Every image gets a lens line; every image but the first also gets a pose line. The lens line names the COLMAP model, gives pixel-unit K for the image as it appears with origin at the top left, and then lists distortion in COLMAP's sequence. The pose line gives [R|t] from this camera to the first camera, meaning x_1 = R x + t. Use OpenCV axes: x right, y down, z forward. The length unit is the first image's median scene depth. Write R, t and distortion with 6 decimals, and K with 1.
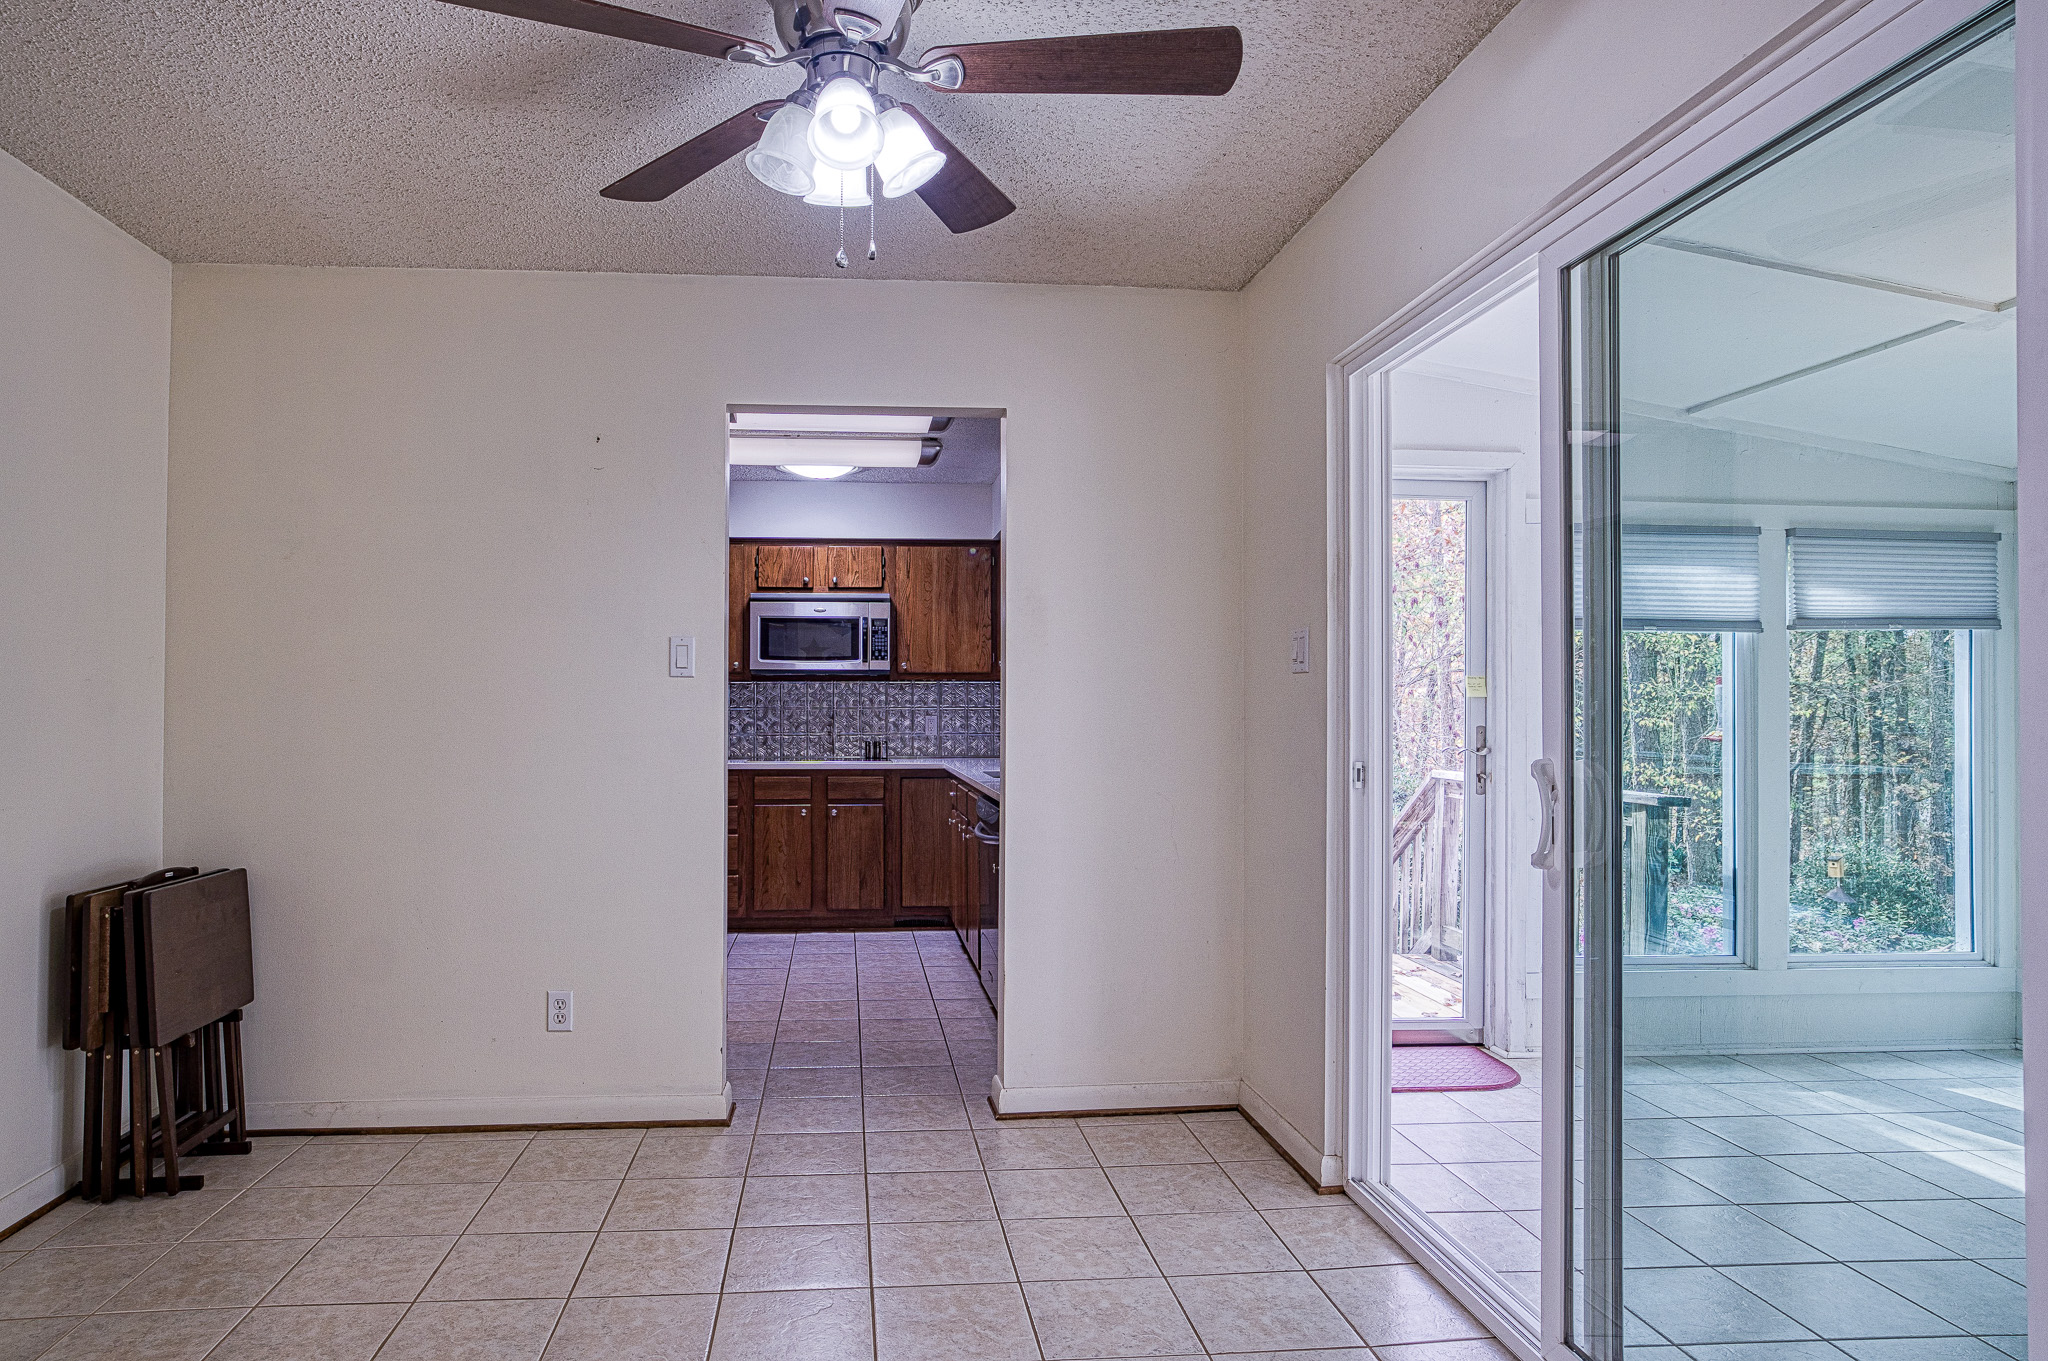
lens RADIAL K [[1222.5, 0, 941.4], [0, 1222.5, 682.9], [0, 0, 1]] dist [-0.024823, 0.021237]
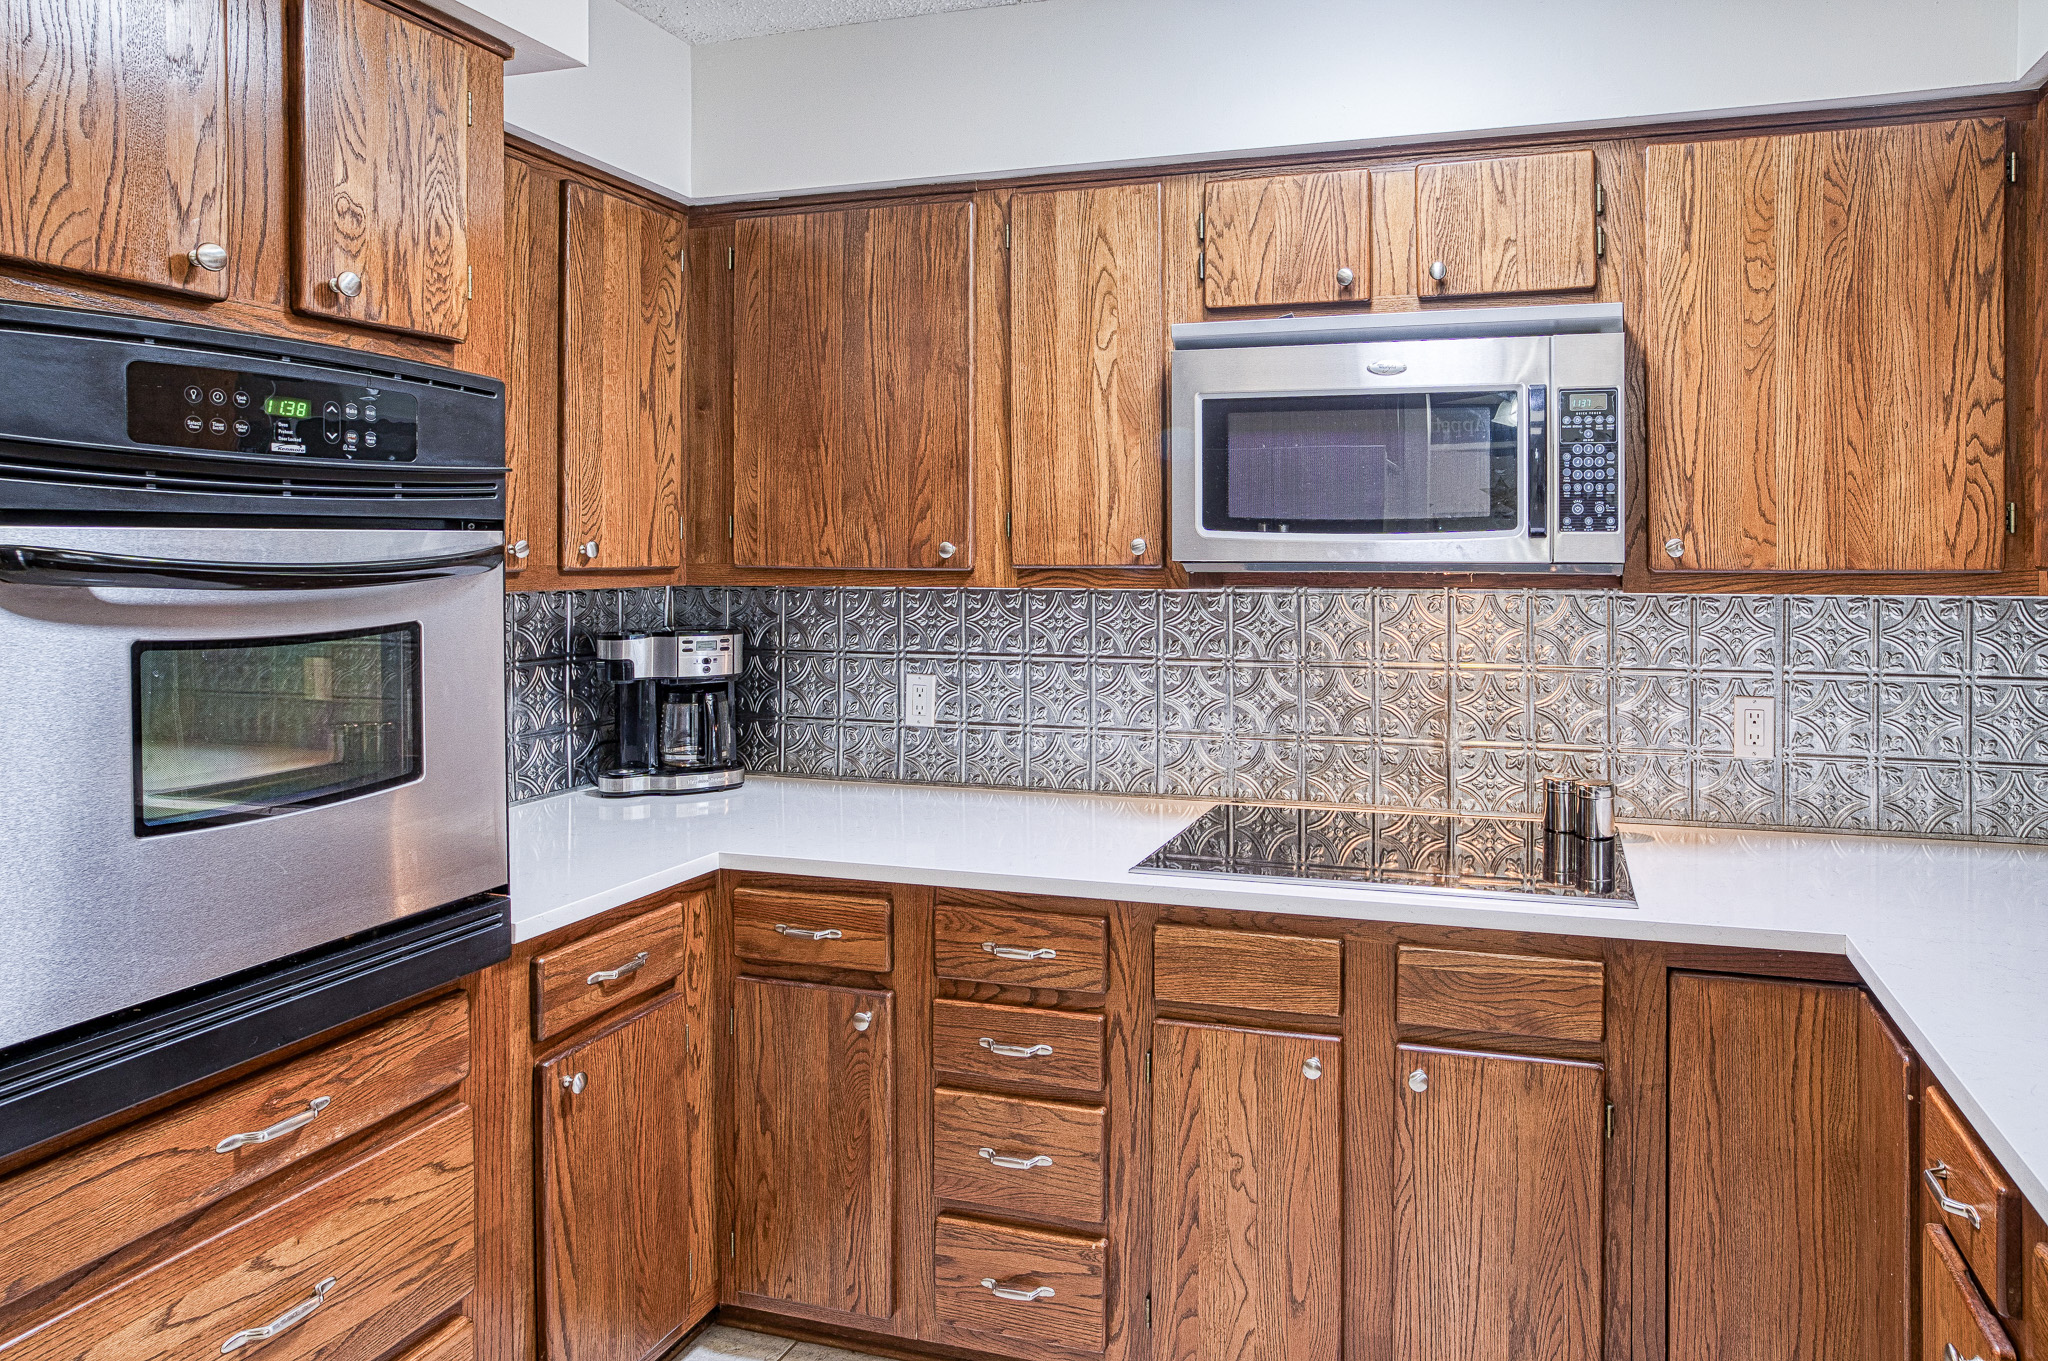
lens RADIAL K [[1222.5, 0, 1239.7], [0, 1222.5, 558.9], [0, 0, 1]] dist [-0.024823, 0.021237]
pose [[0.945184, 0.001747, -0.326534, -0.033696], [0.007426, 0.999612, 0.026843, -0.020202], [0.326454, -0.027797, 0.944804, 0.691137]]
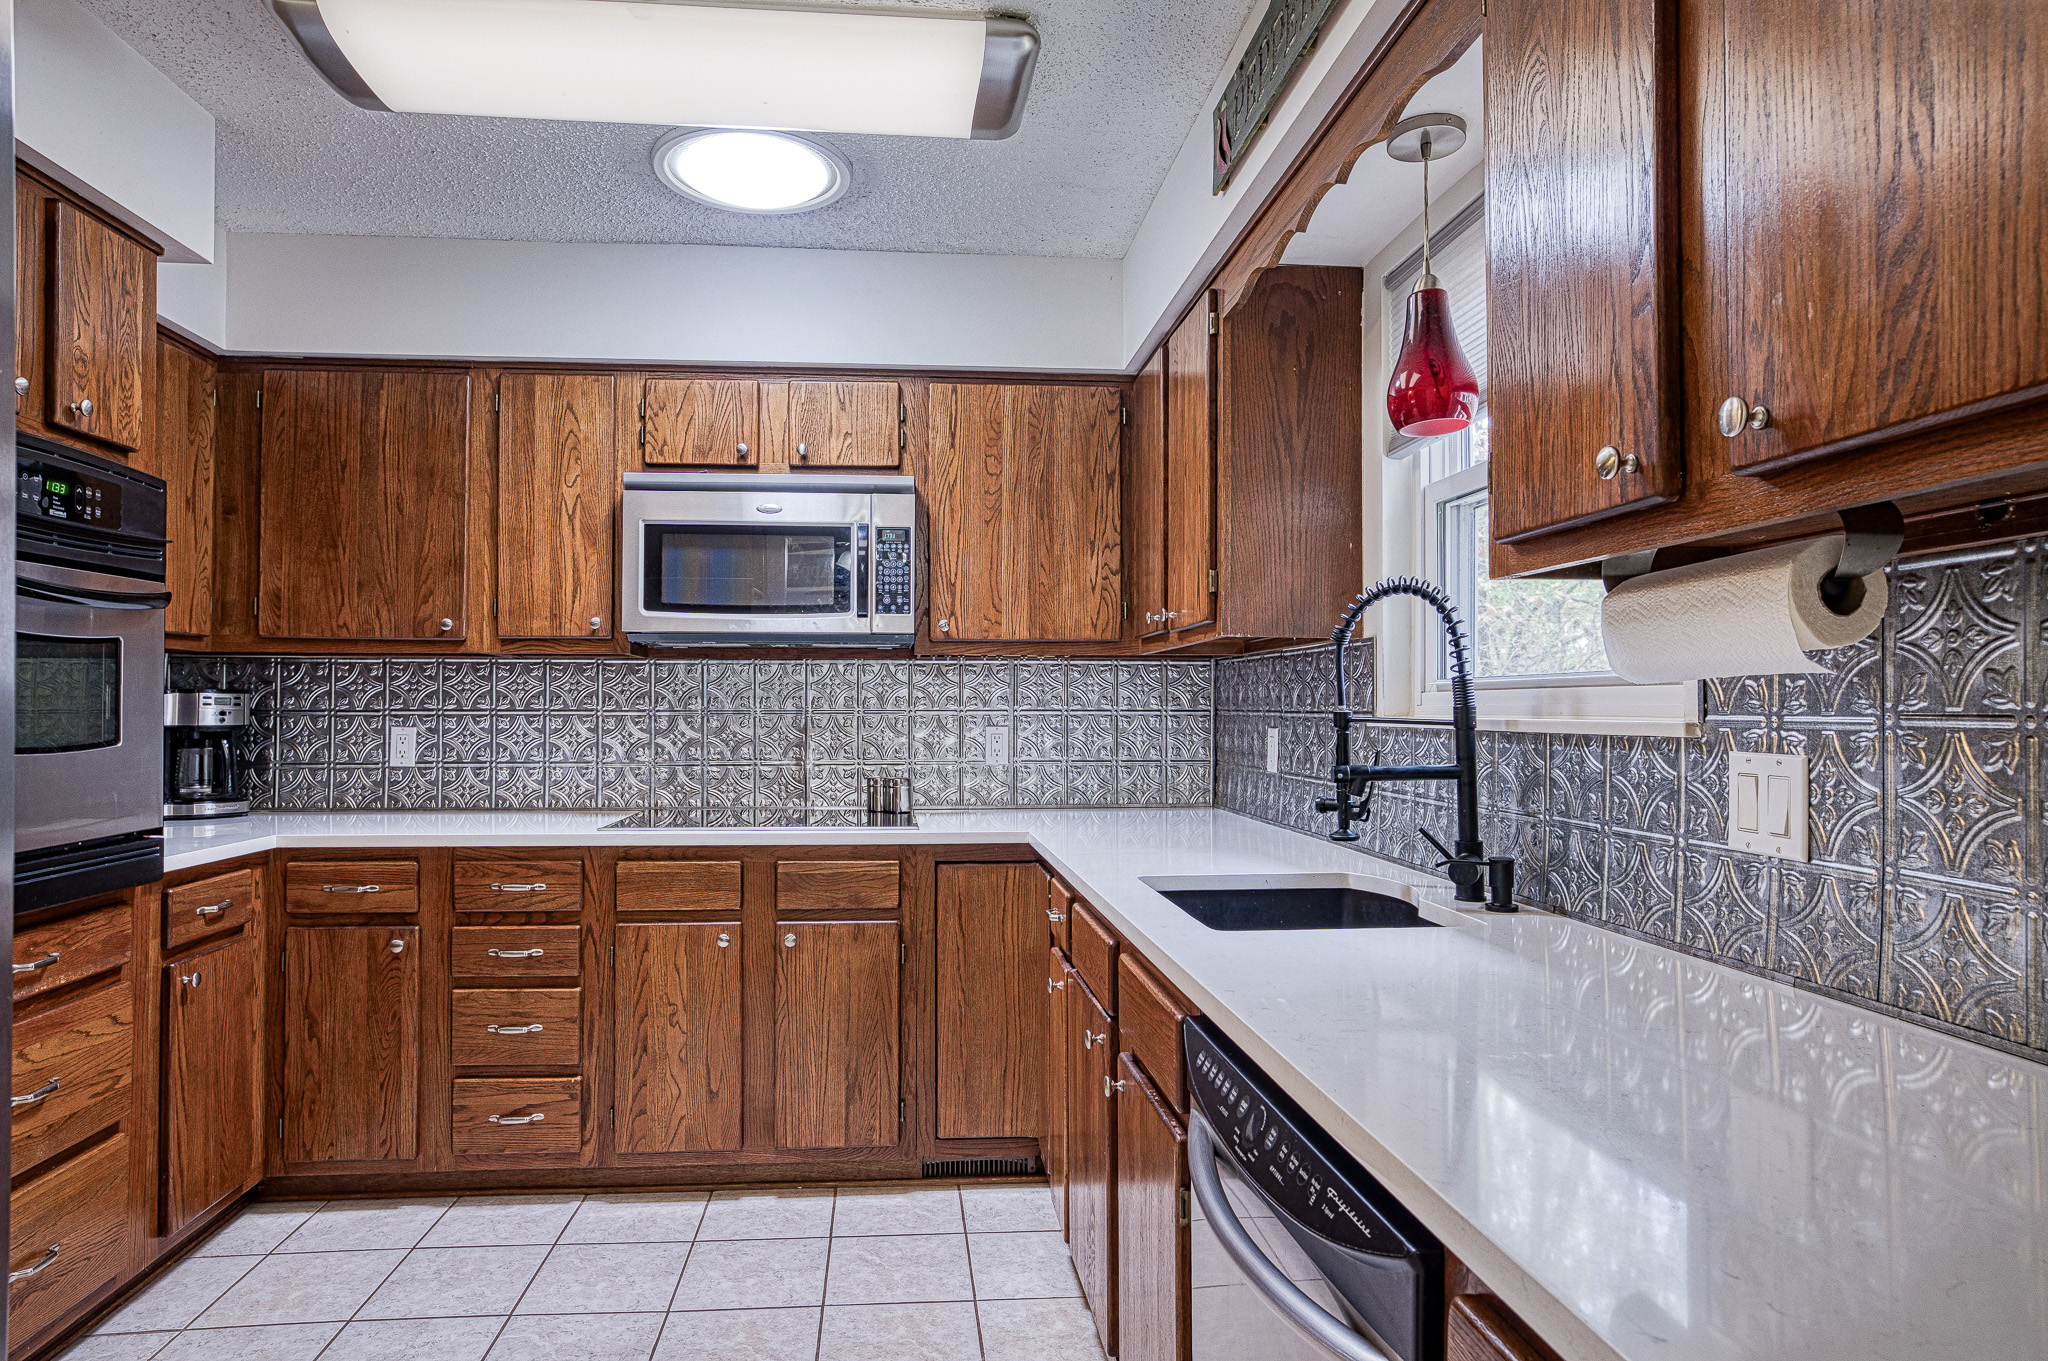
lens RADIAL K [[1183.7, 0, 998.3], [0, 1183.7, 685.5], [0, 0, 1]] dist [-0.036934, 0.026694]
pose [[0.999977, 0.000782, 0.006664, -0.011924], [-0.000788, 0.999999, 0.000778, 0.009524], [-0.006663, -0.000783, 0.999977, 0.529011]]
